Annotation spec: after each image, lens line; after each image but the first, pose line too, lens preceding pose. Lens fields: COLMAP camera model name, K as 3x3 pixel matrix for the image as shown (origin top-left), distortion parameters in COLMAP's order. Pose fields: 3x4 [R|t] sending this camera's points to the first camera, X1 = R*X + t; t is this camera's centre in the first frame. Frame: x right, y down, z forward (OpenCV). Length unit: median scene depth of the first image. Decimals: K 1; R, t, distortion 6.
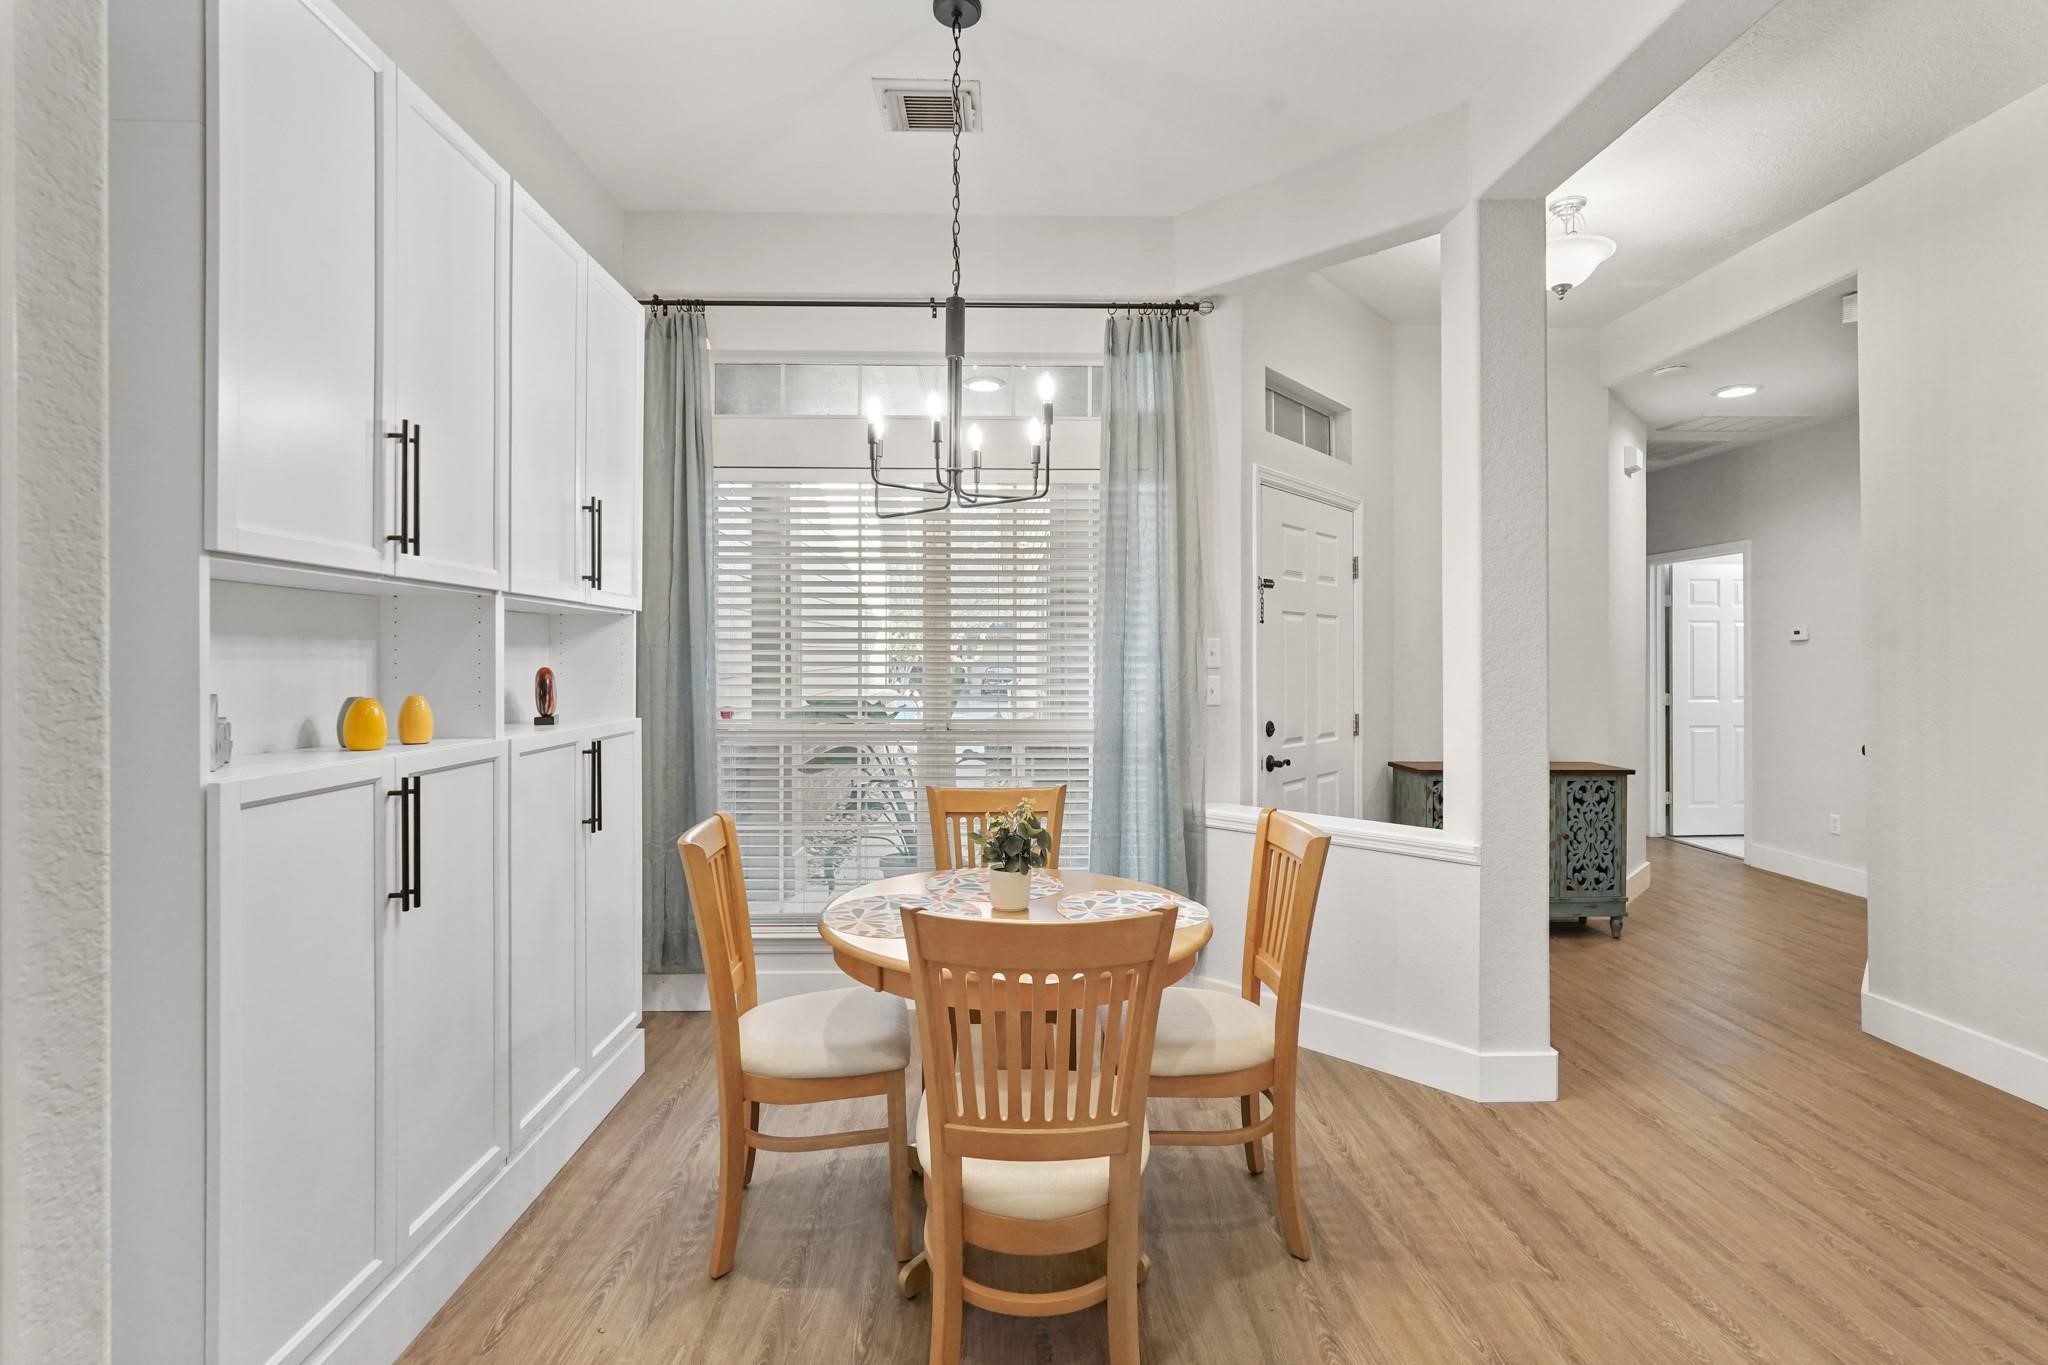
lens RADIAL K [[907.6, 0, 1031.4], [0, 907.6, 674.1], [0, 0, 1]] dist [-0.019670, 0.009812]
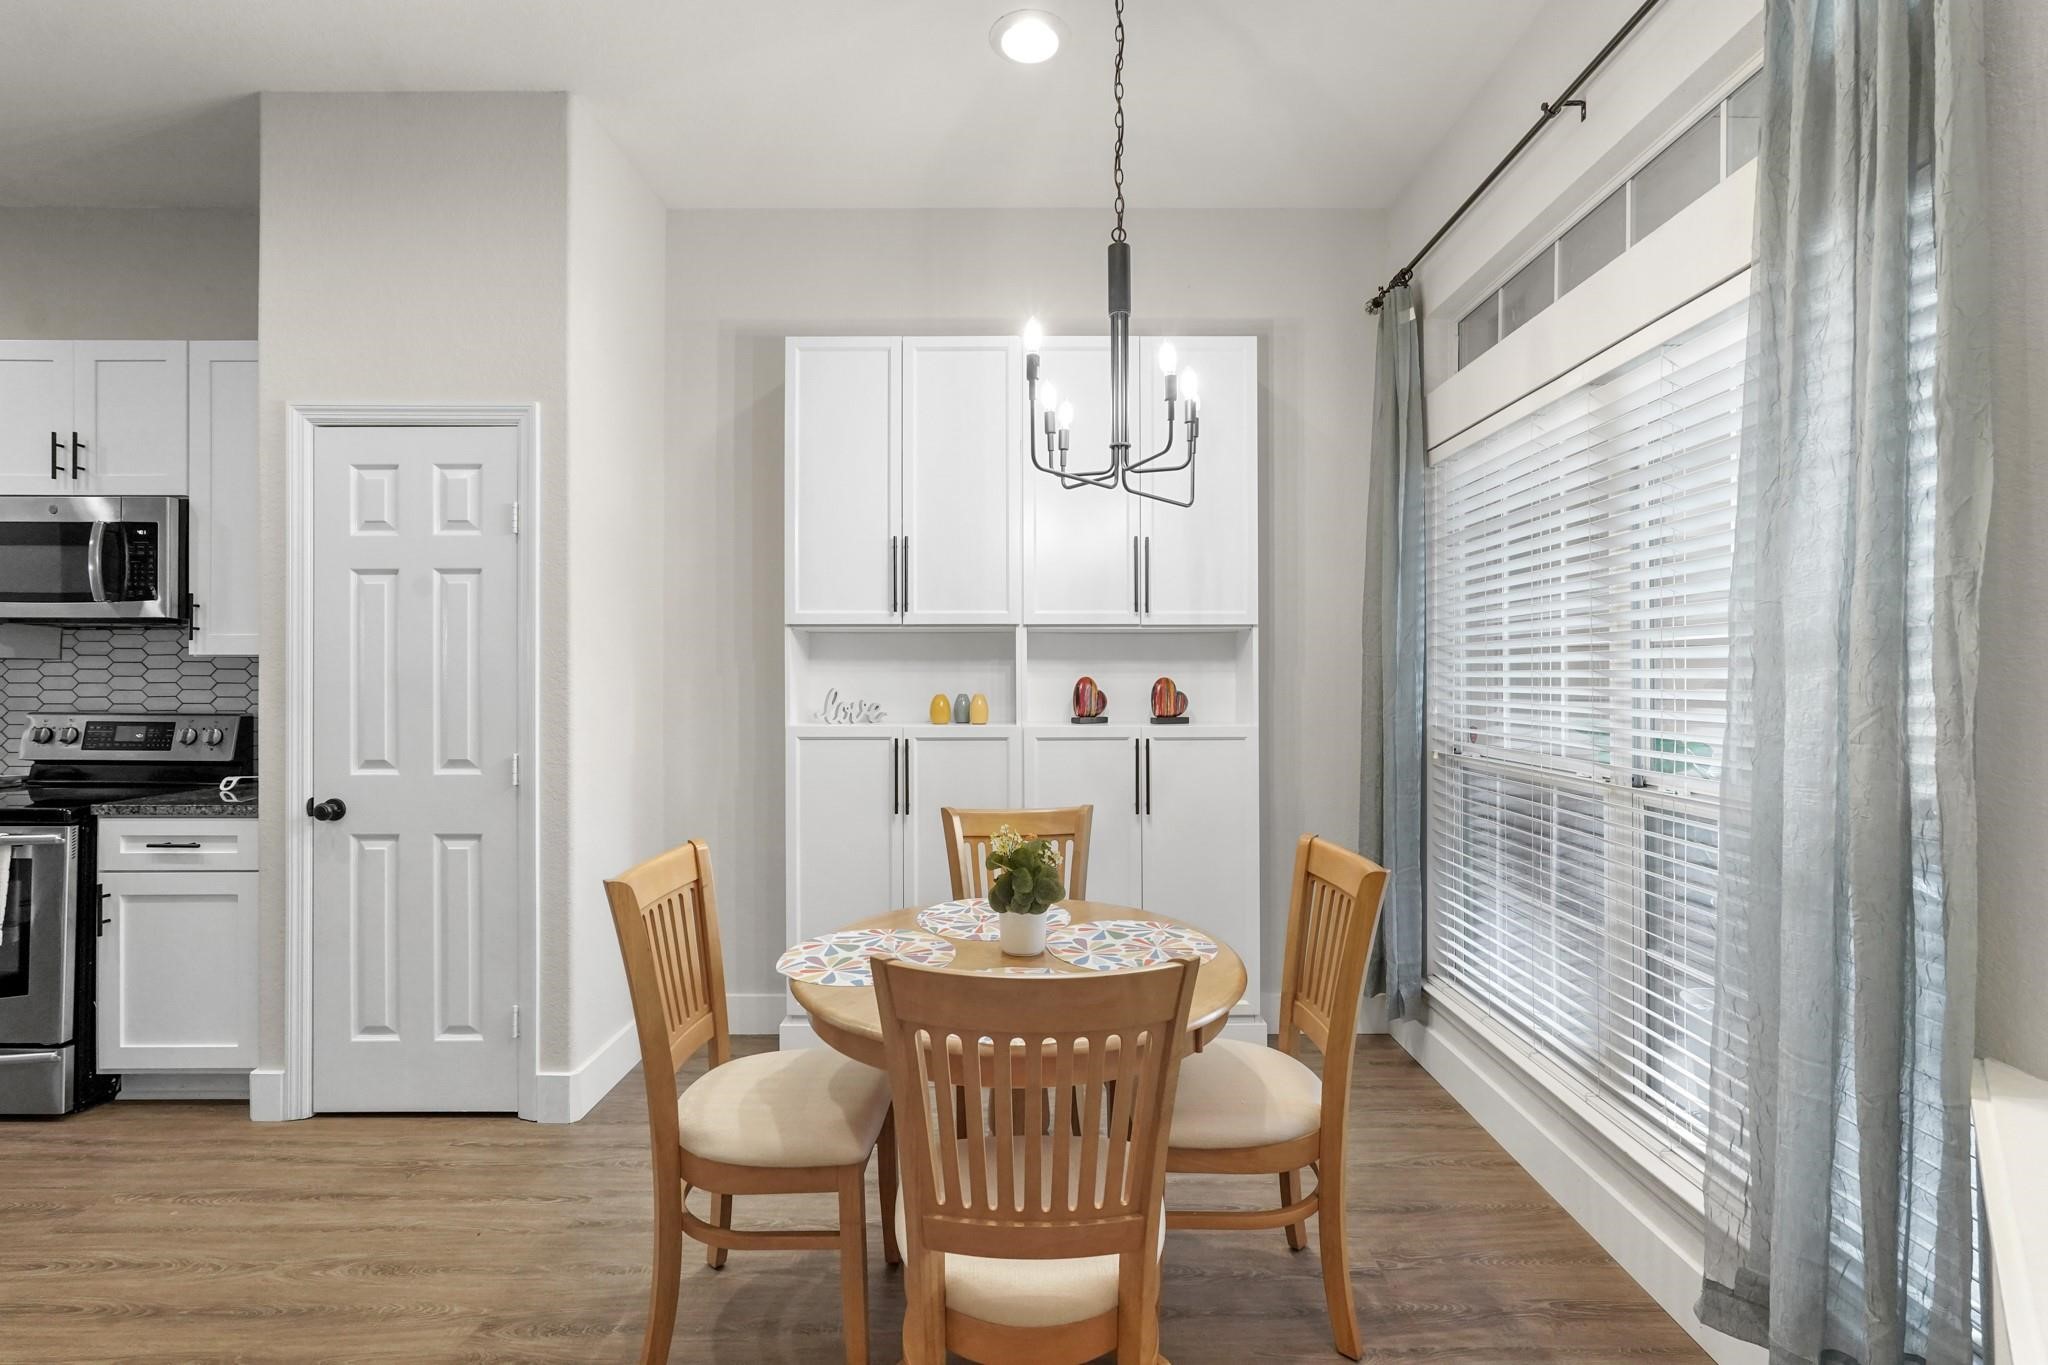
lens RADIAL K [[907.6, 0, 1031.4], [0, 907.6, 674.1], [0, 0, 1]] dist [-0.019670, 0.009812]
pose [[-0.024122, -0.007969, -0.999677, 0.767992], [-0.016549, 0.999834, -0.007571, -0.000744], [0.999572, 0.016361, -0.024250, 0.922144]]
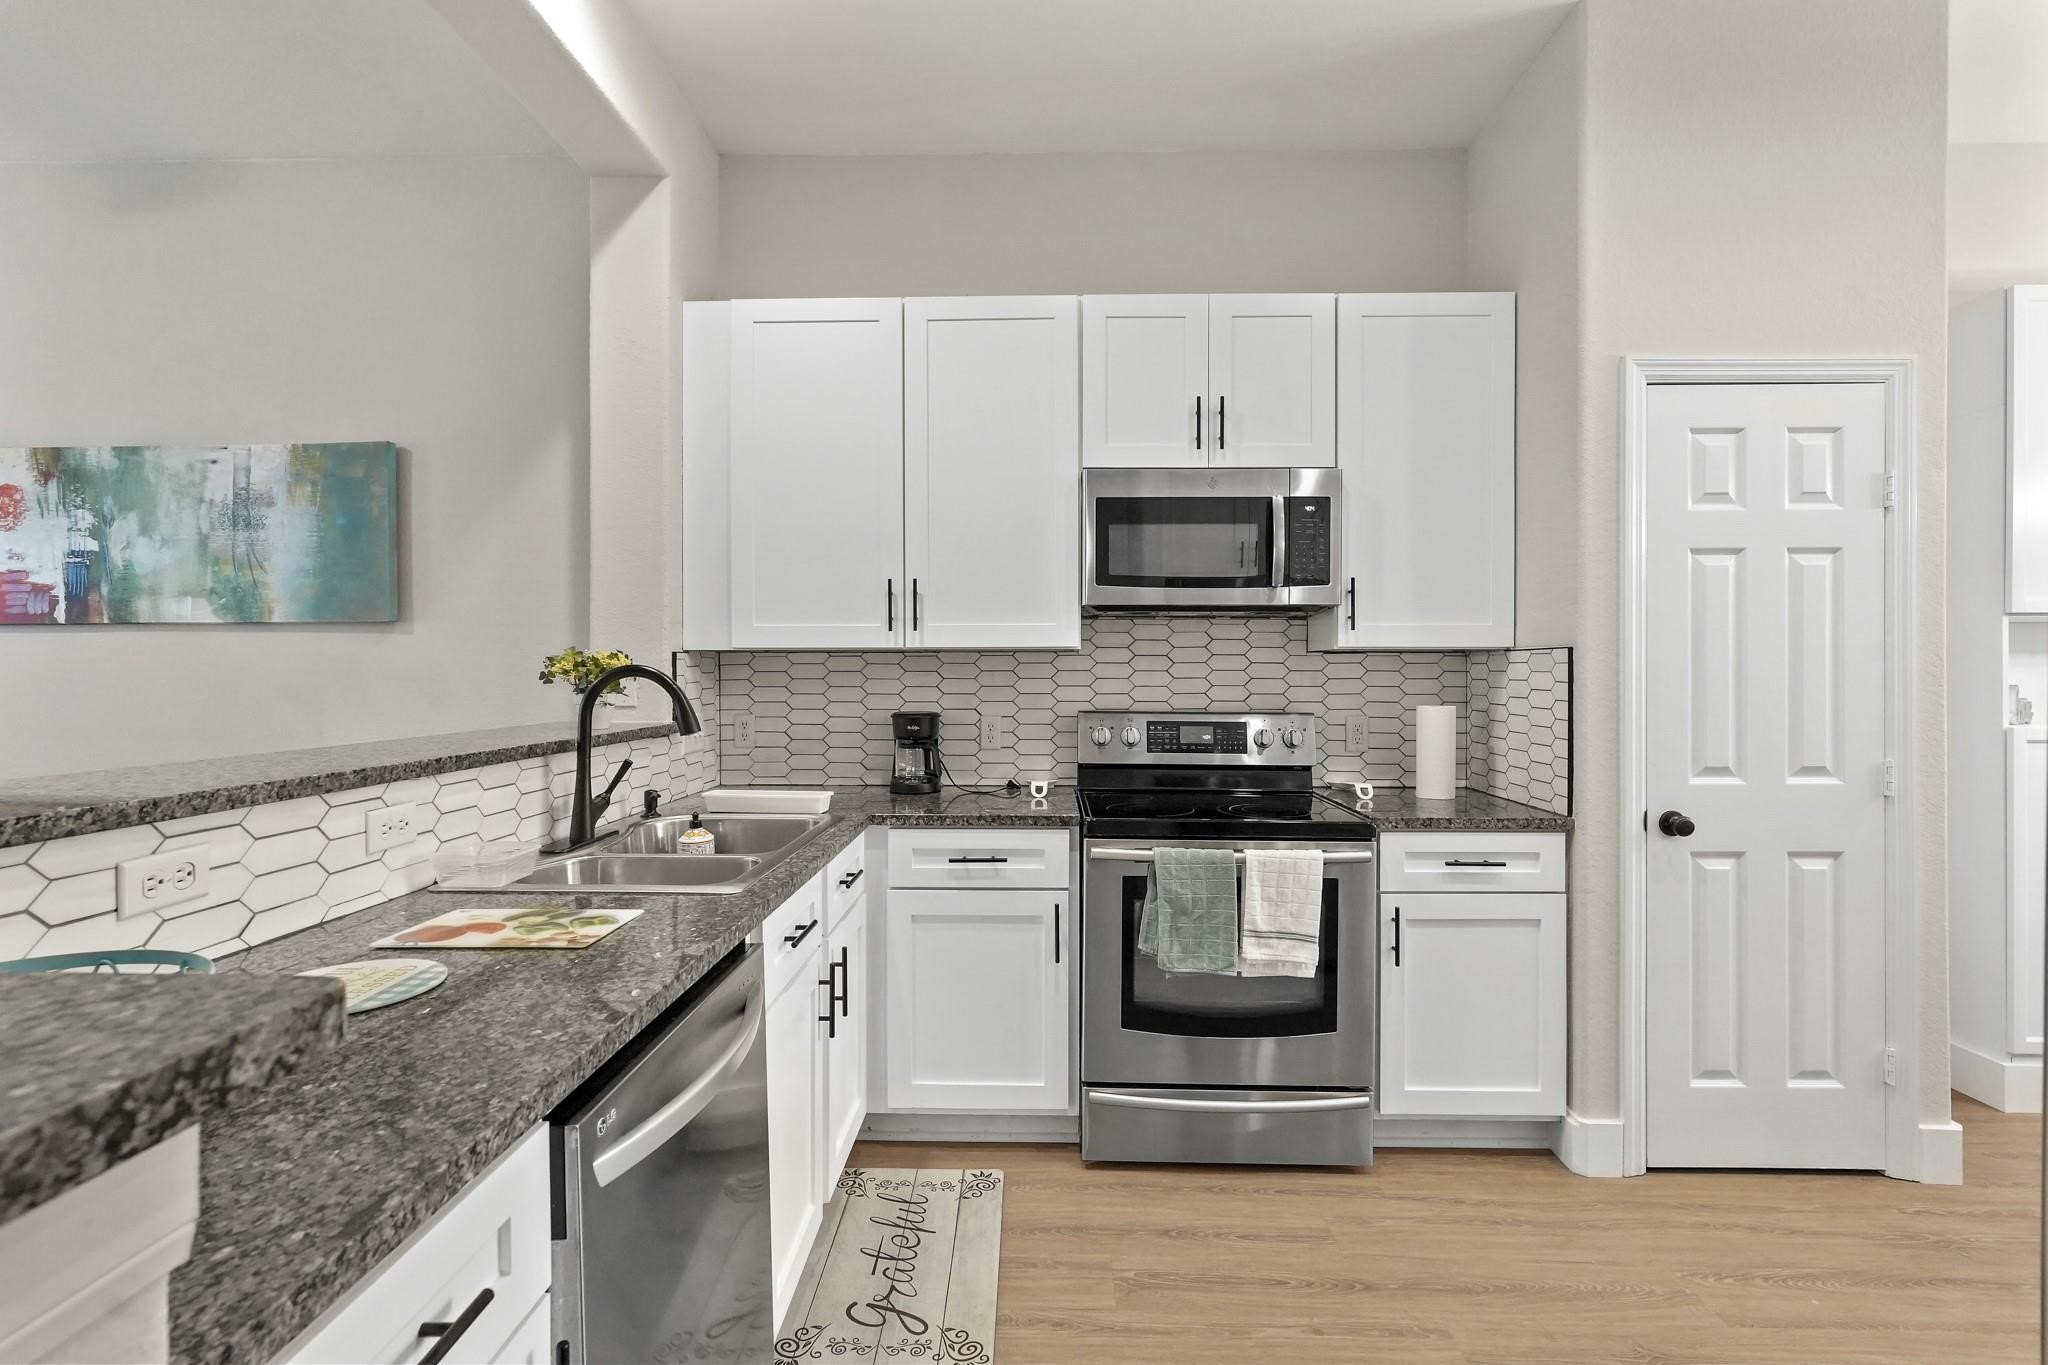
lens RADIAL K [[907.6, 0, 1031.4], [0, 907.6, 674.1], [0, 0, 1]] dist [-0.019670, 0.009812]
pose [[-0.050903, -0.001028, -0.998703, 0.683550], [-0.016741, 0.999860, -0.000176, 0.022876], [0.998563, 0.016710, -0.050913, -0.611847]]
